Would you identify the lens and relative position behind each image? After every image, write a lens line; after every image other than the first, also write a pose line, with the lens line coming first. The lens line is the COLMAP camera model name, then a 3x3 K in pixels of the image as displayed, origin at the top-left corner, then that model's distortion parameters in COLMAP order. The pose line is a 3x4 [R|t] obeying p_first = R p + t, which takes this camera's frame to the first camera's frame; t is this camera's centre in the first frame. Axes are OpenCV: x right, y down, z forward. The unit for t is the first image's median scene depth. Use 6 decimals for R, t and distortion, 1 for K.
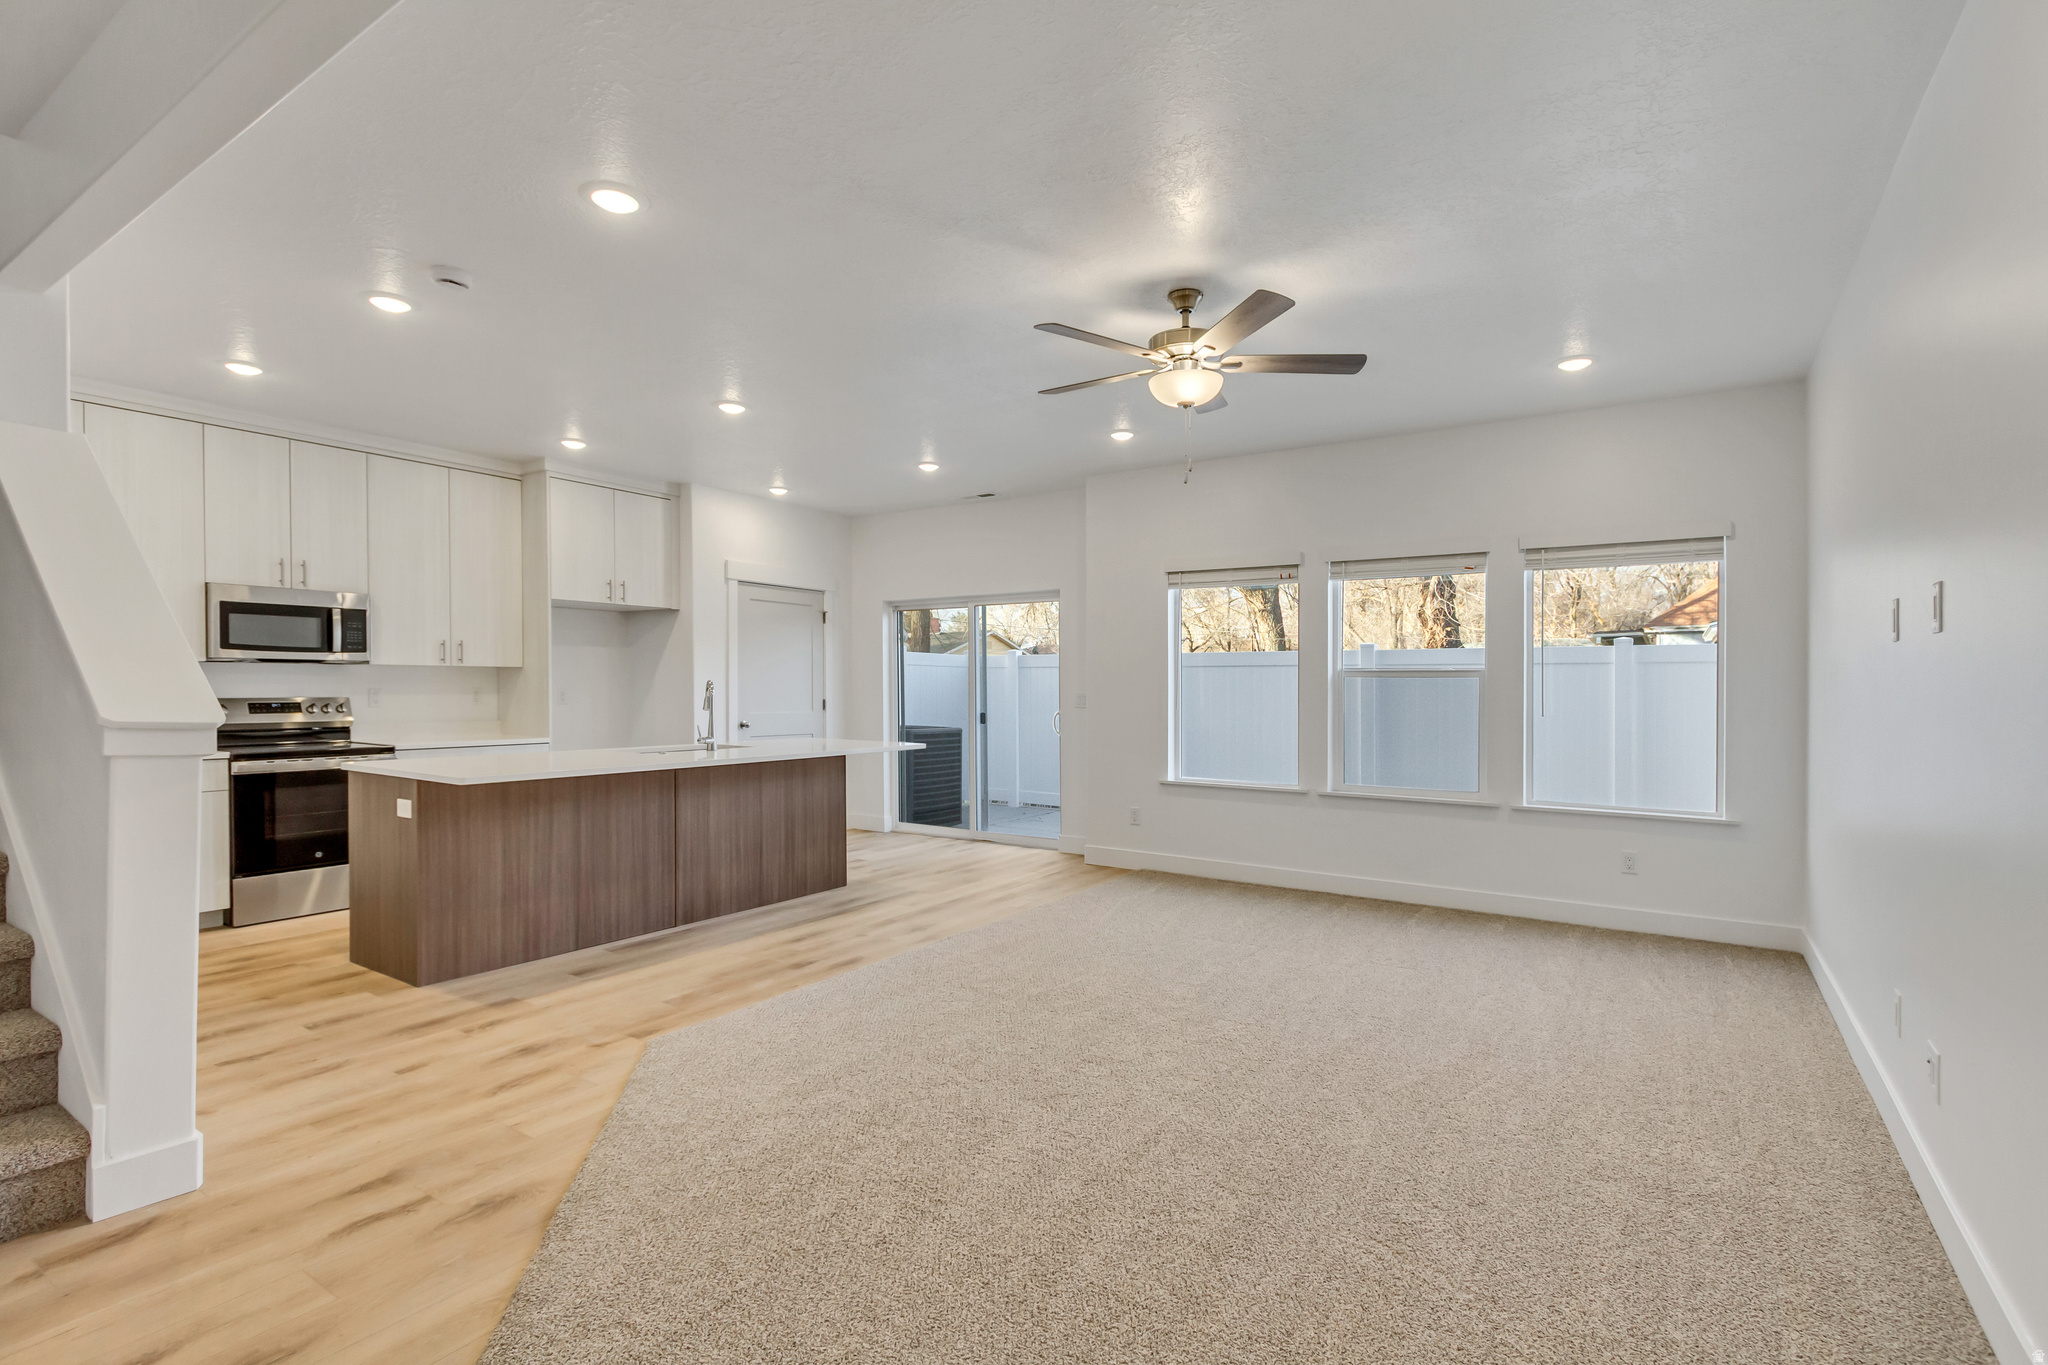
lens RADIAL K [[949.5, 0, 1029.4], [0, 949.5, 686.3], [0, 0, 1]] dist [0.008239, -0.000225]
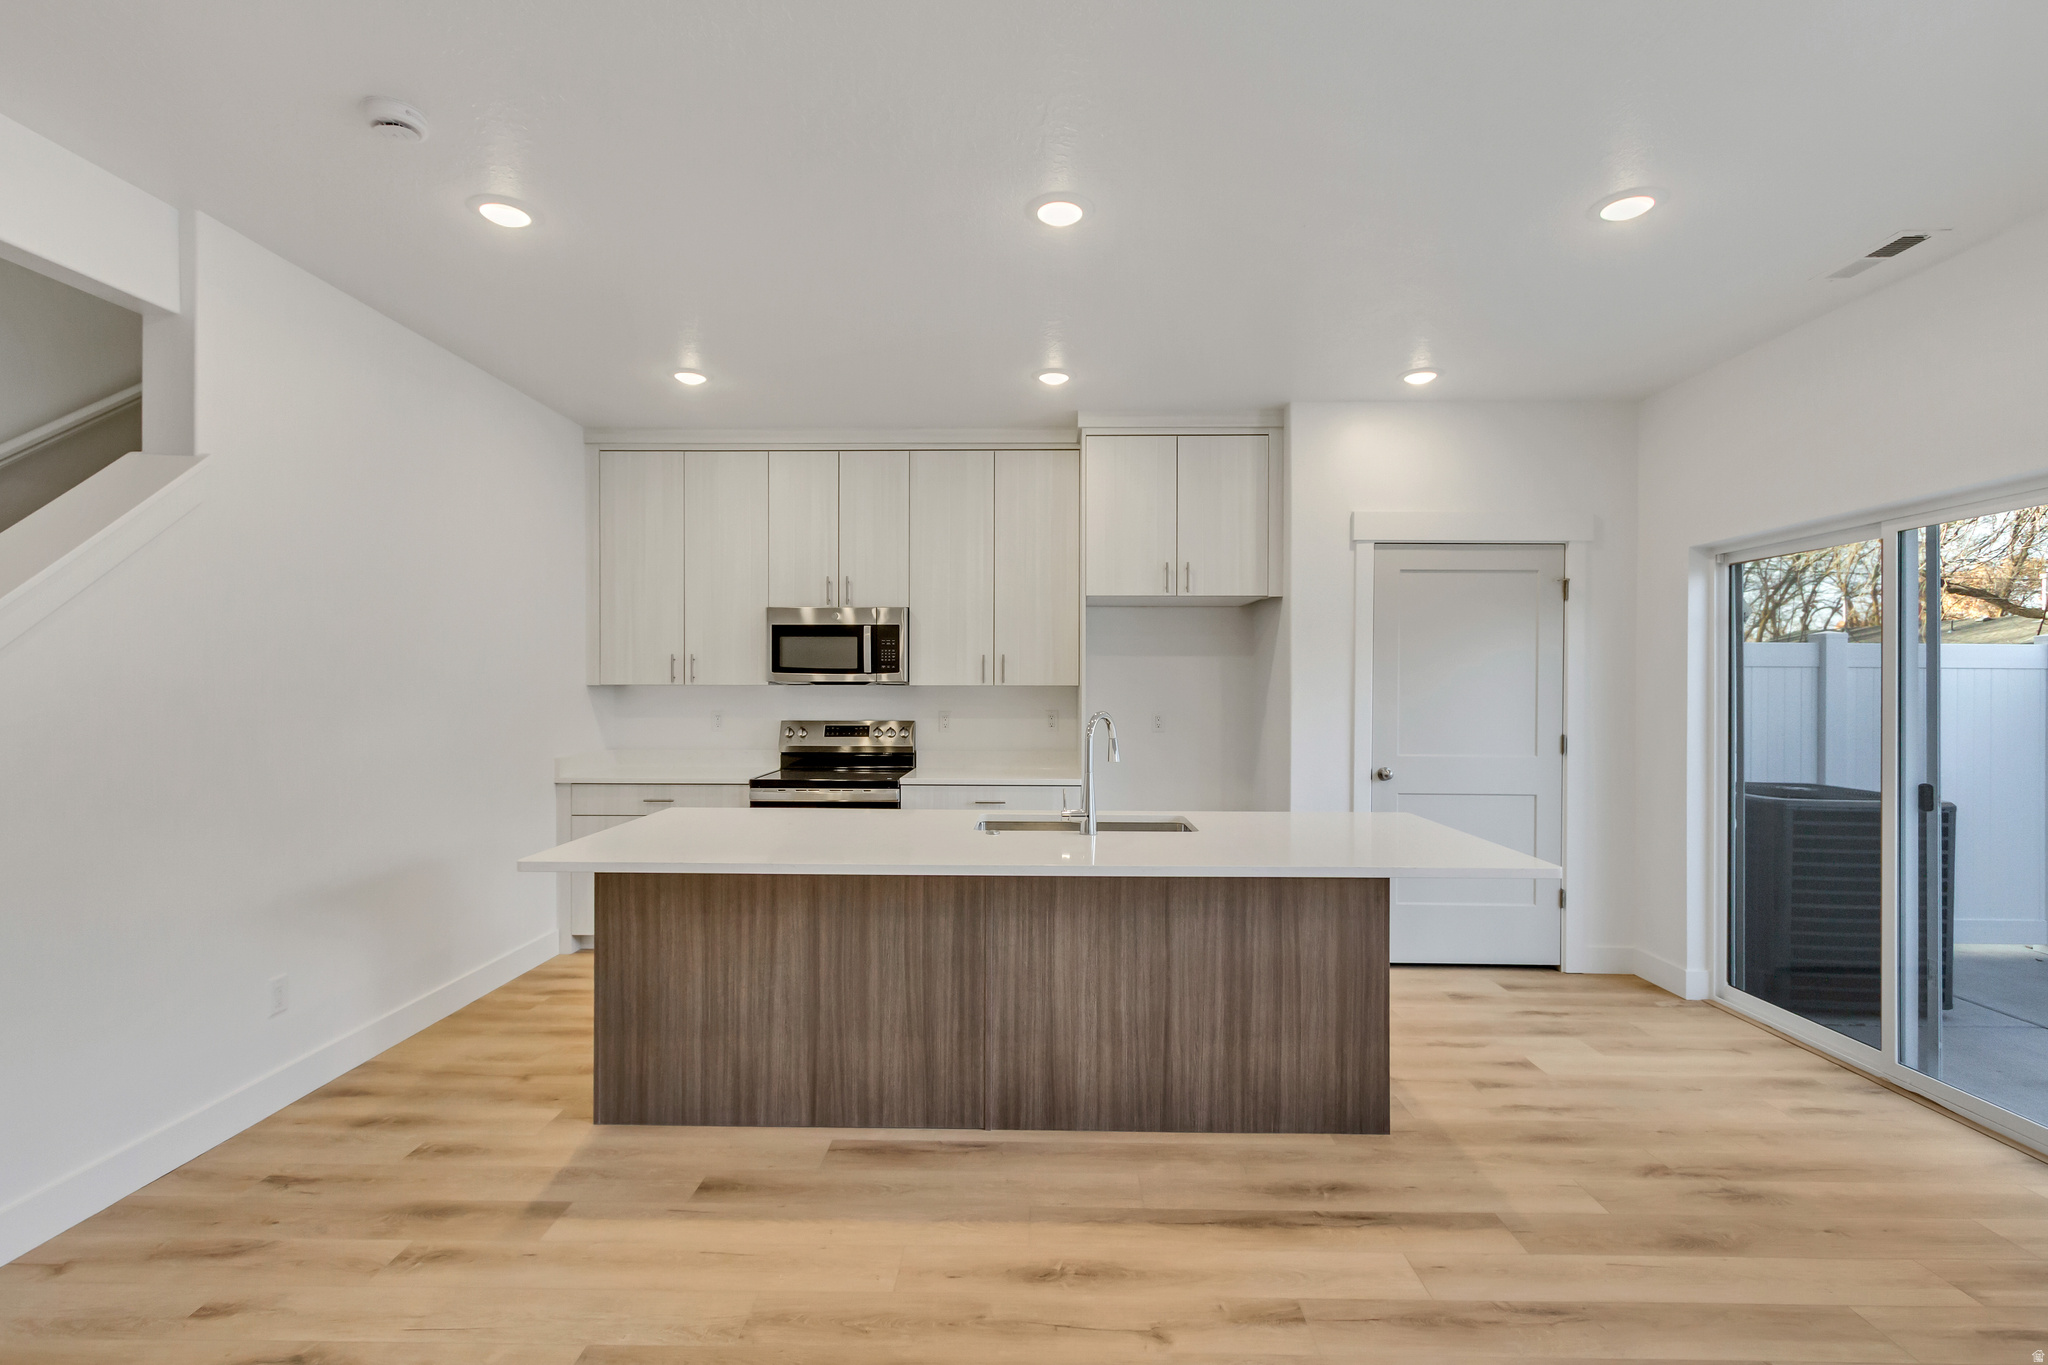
lens RADIAL K [[949.5, 0, 1022.7], [0, 949.5, 695.7], [0, 0, 1]] dist [0.008239, -0.000225]
pose [[0.544726, 0.004675, -0.838601, 0.128346], [0.000254, 0.999983, 0.005739, -0.019822], [0.838614, -0.003340, 0.544715, 0.653421]]
